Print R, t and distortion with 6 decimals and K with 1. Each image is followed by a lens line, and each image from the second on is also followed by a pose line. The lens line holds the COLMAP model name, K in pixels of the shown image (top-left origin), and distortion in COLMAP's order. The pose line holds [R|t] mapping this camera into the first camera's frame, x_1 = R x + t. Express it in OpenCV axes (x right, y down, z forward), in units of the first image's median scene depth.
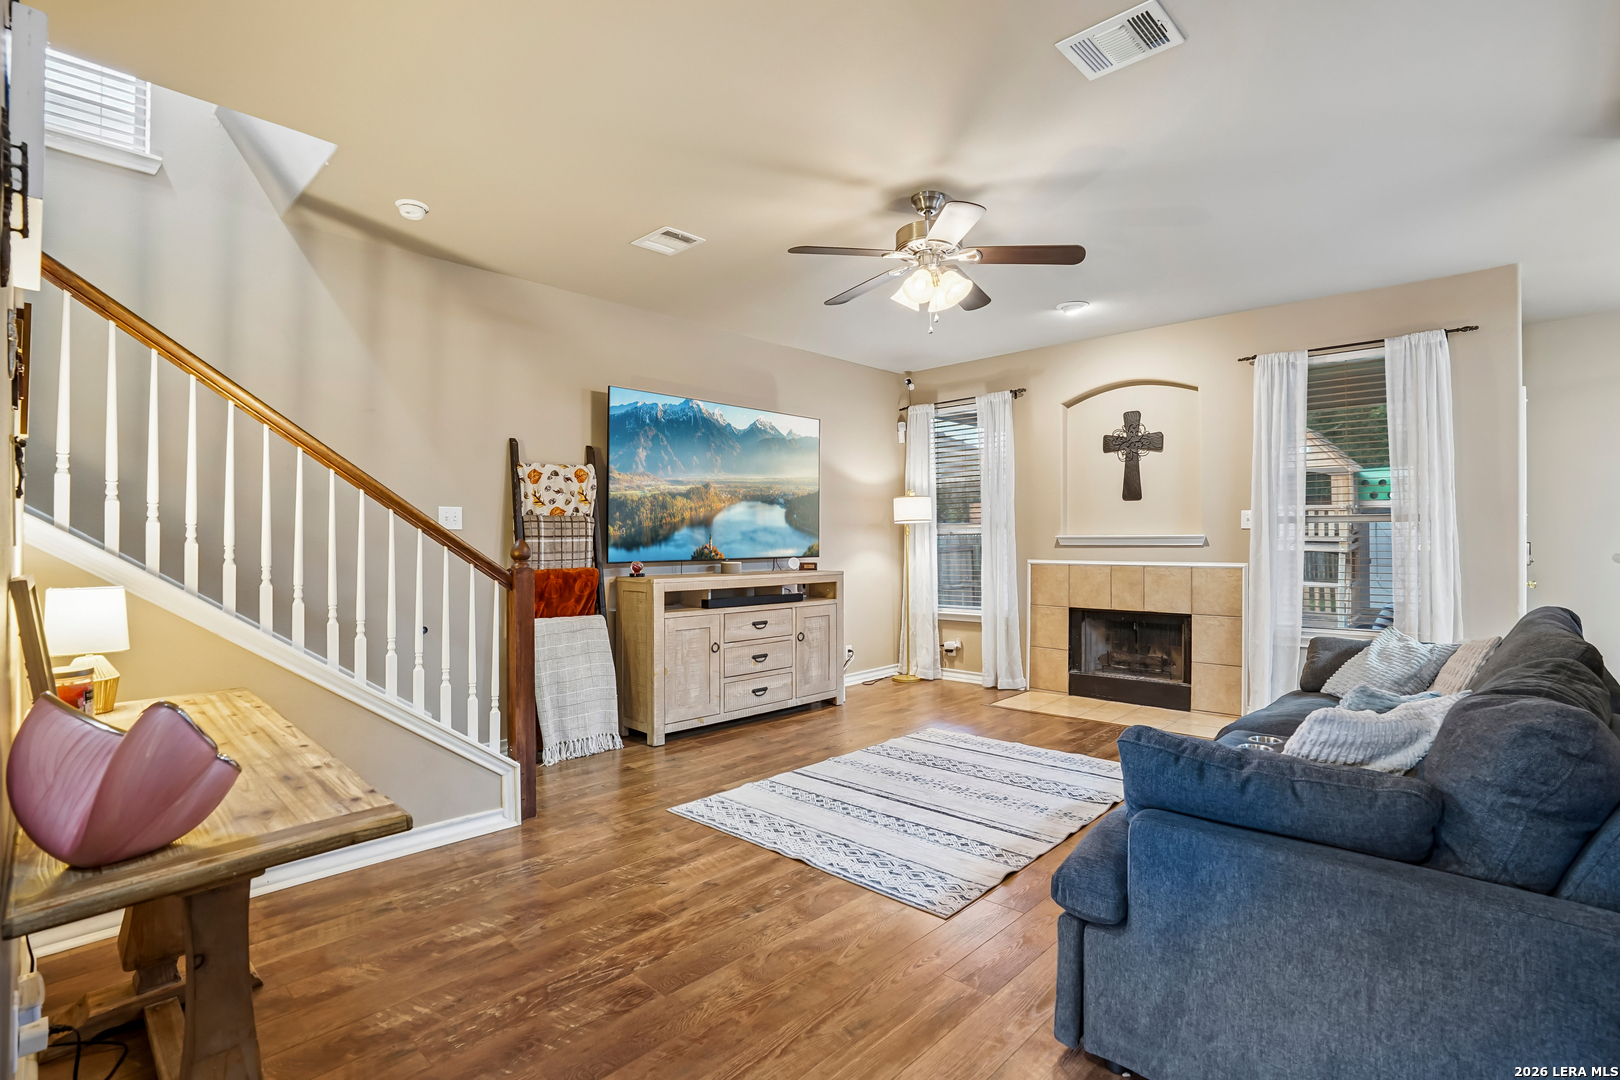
lens RADIAL K [[771.6, 0, 806.5], [0, 771.6, 532.1], [0, 0, 1]] dist [-0.001637, -0.000234]
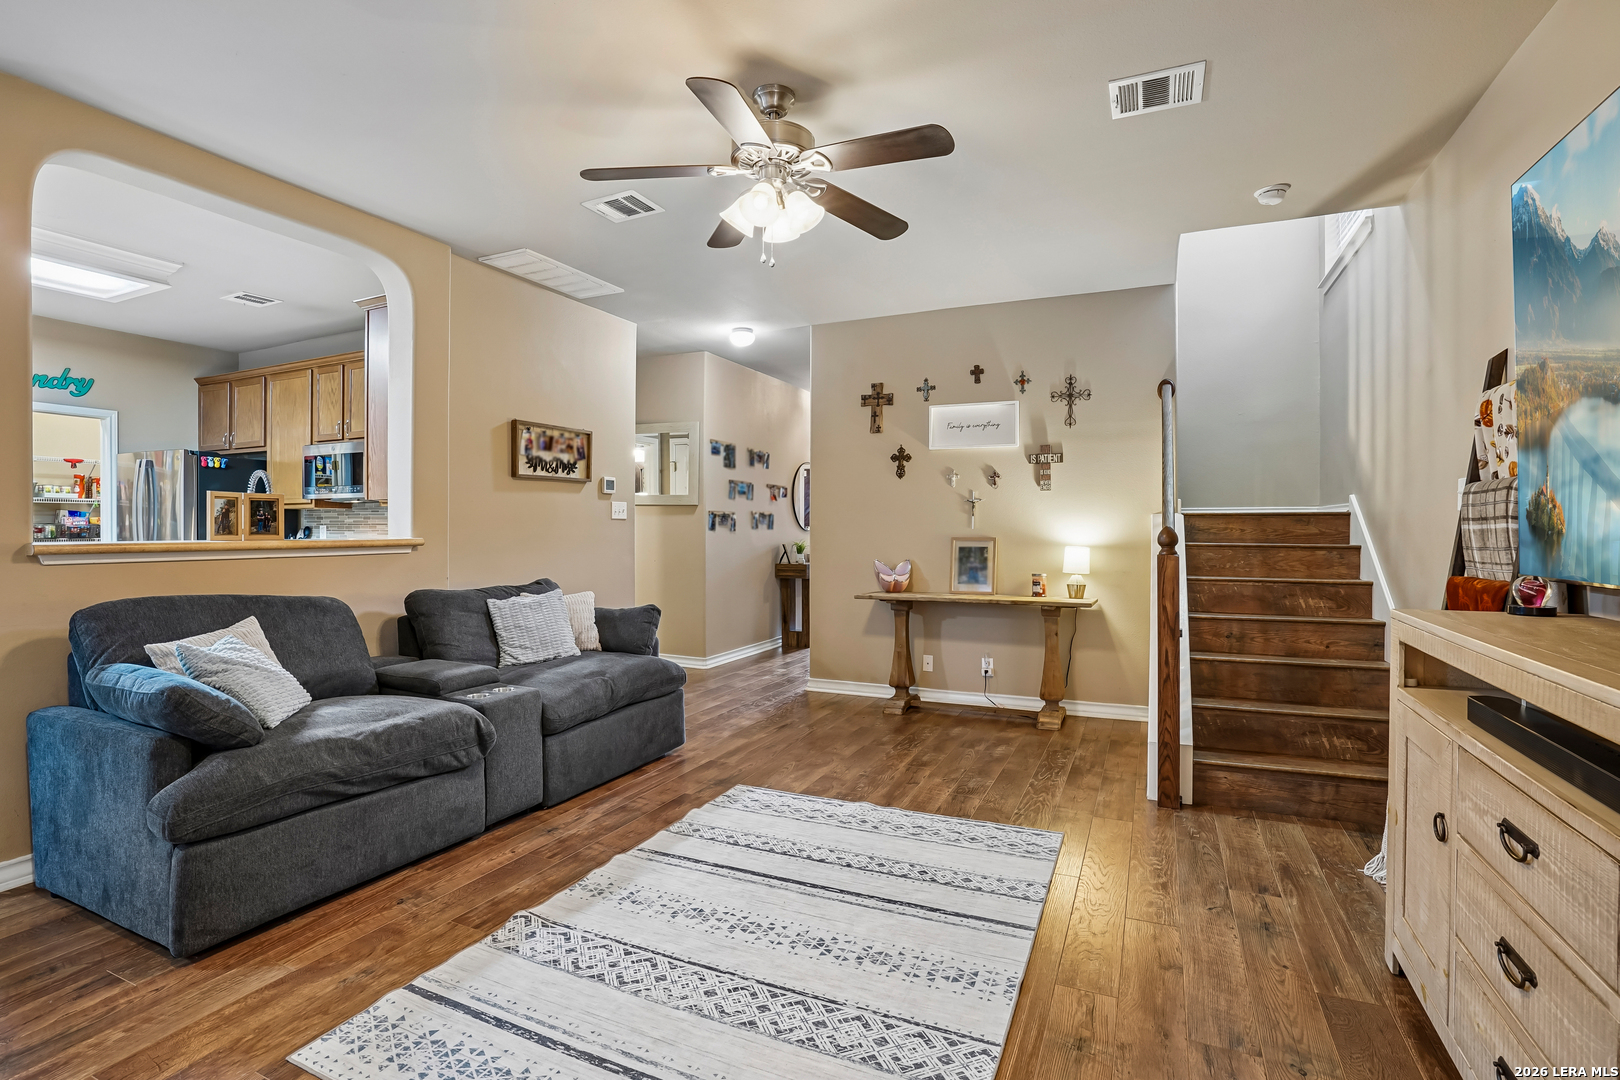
lens RADIAL K [[771.6, 0, 806.5], [0, 771.6, 532.1], [0, 0, 1]] dist [-0.001637, -0.000234]
pose [[-0.946484, 0.000764, -0.322750, 0.441443], [0.003334, 0.999967, -0.007409, 0.026672], [0.322734, -0.008088, -0.946455, 2.020940]]
